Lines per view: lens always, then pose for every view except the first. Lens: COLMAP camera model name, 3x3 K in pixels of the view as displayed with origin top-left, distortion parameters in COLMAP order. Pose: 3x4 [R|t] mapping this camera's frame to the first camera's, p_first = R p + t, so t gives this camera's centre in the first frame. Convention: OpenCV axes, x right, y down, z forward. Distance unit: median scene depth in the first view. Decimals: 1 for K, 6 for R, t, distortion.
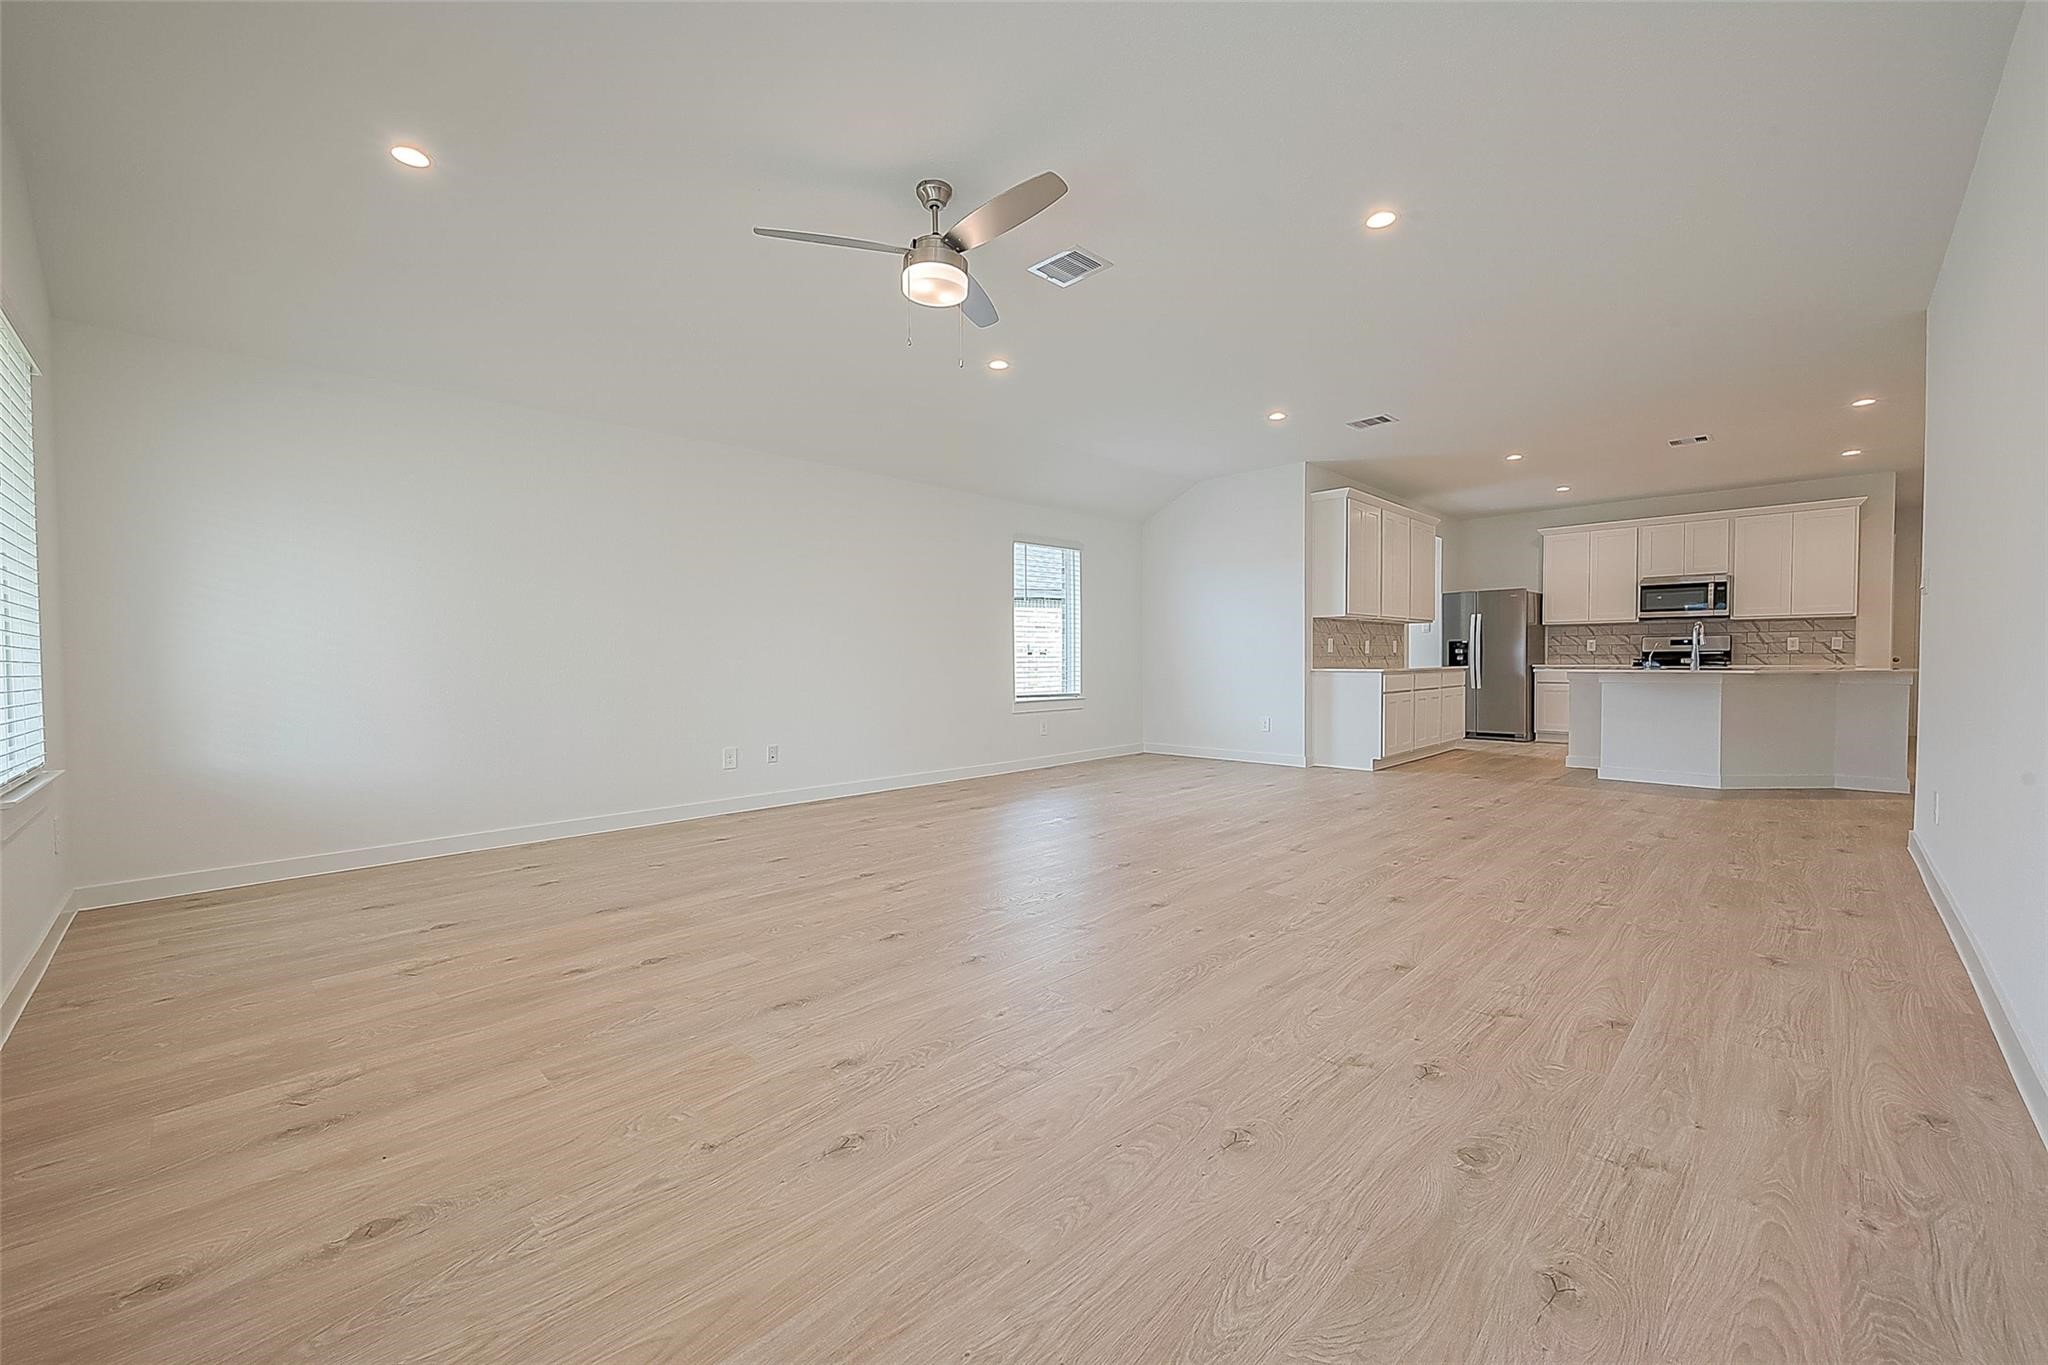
lens RADIAL K [[805.4, 0, 1024.5], [0, 805.4, 677.4], [0, 0, 1]] dist [0.003458, 0.000477]
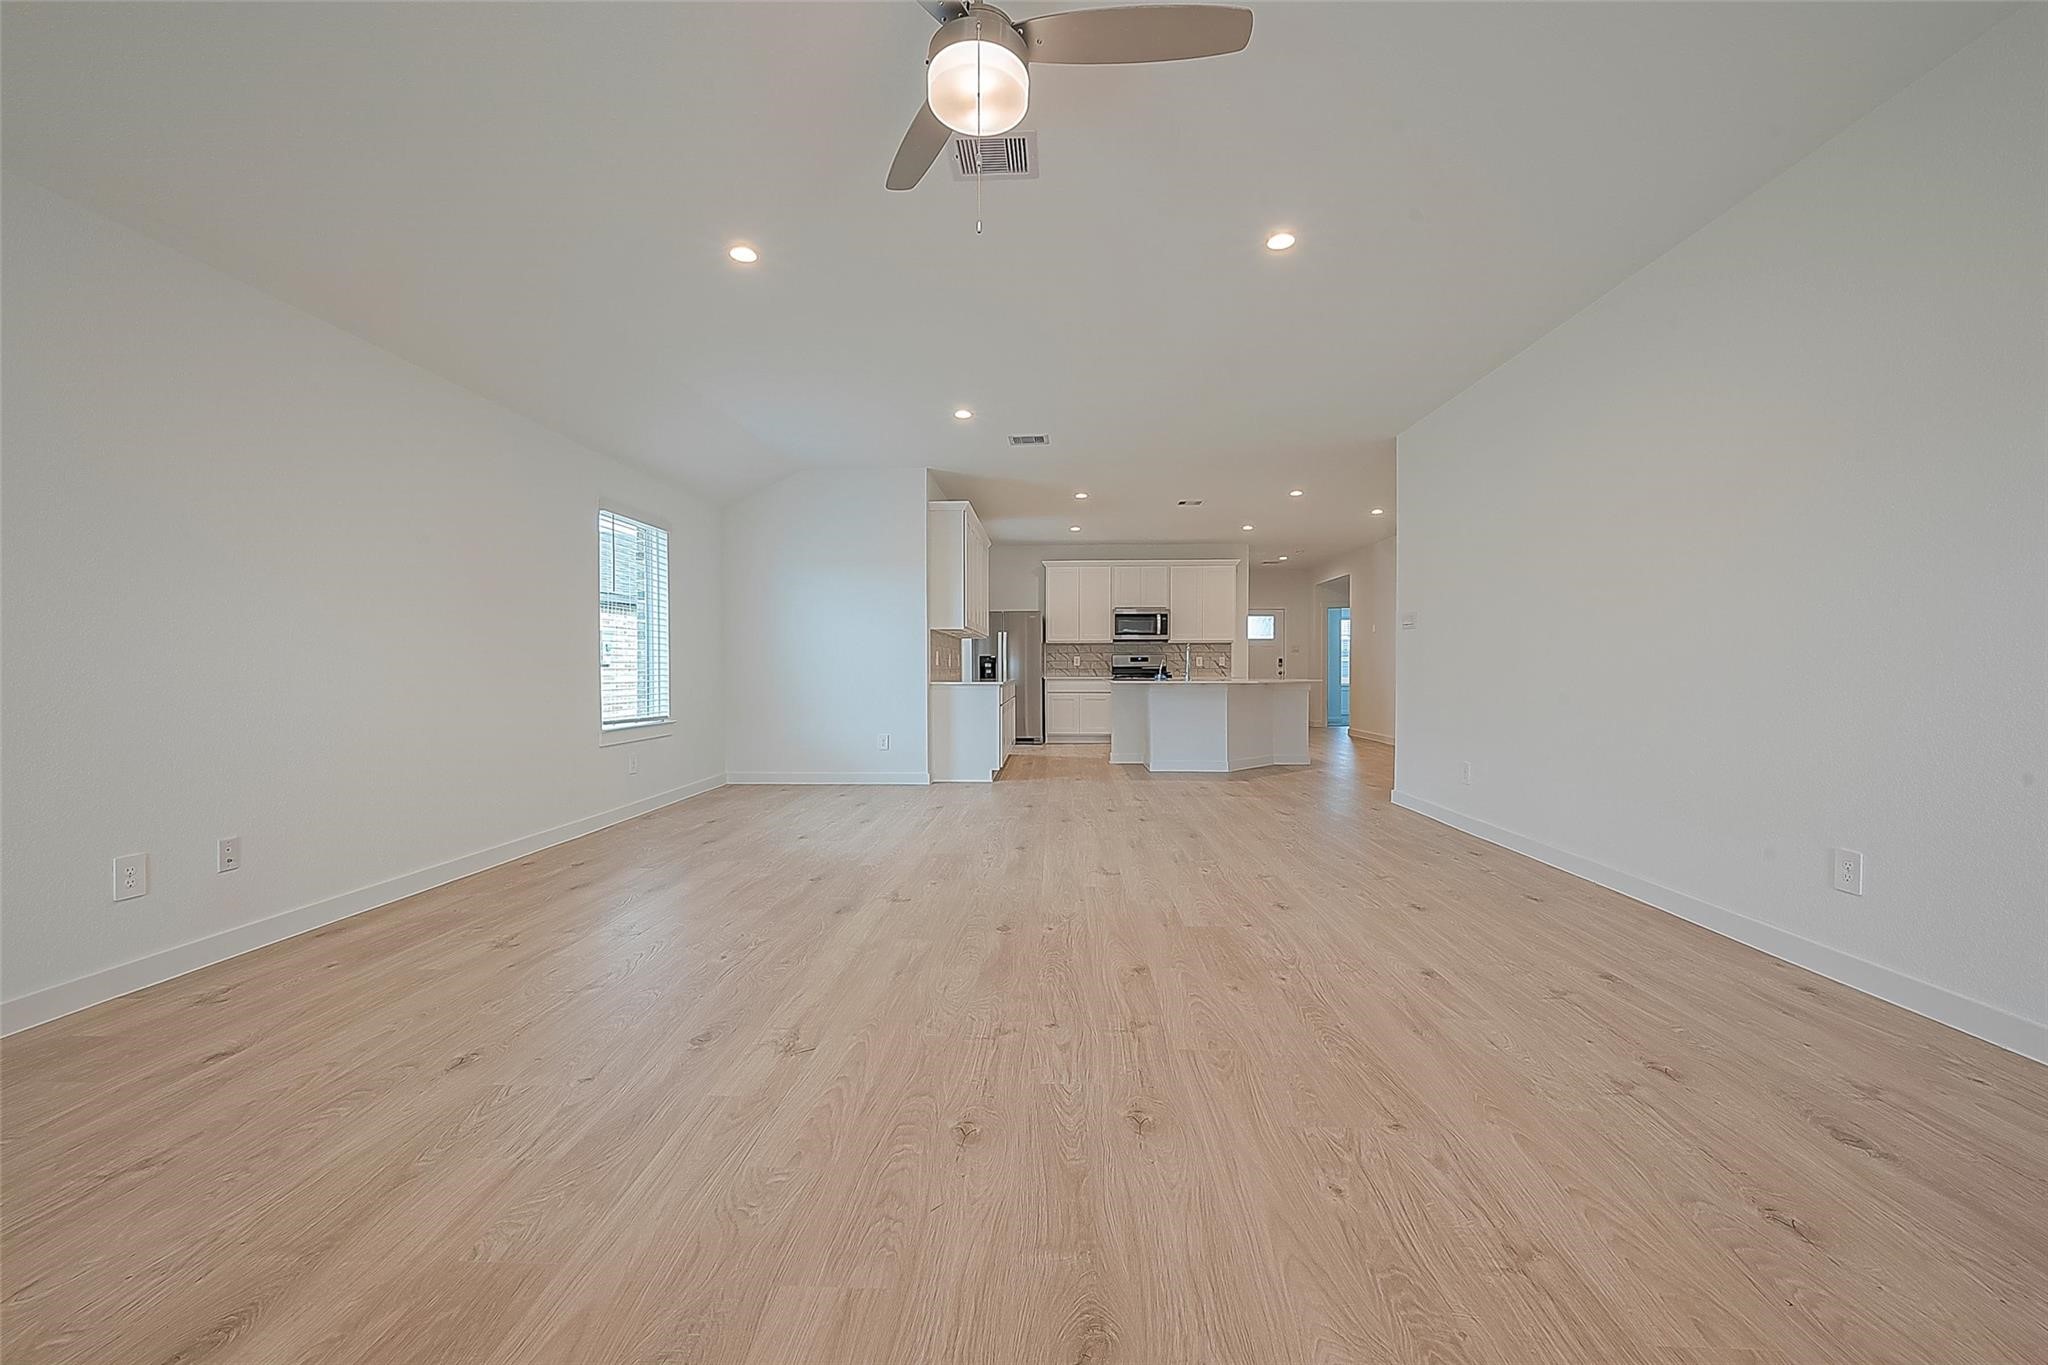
lens RADIAL K [[805.4, 0, 1023.8], [0, 805.4, 679.4], [0, 0, 1]] dist [0.003458, 0.000477]
pose [[0.739542, -0.004453, 0.673096, -0.211561], [0.013318, 0.999879, -0.008017, -0.004640], [-0.672979, 0.014893, 0.739512, 0.204131]]
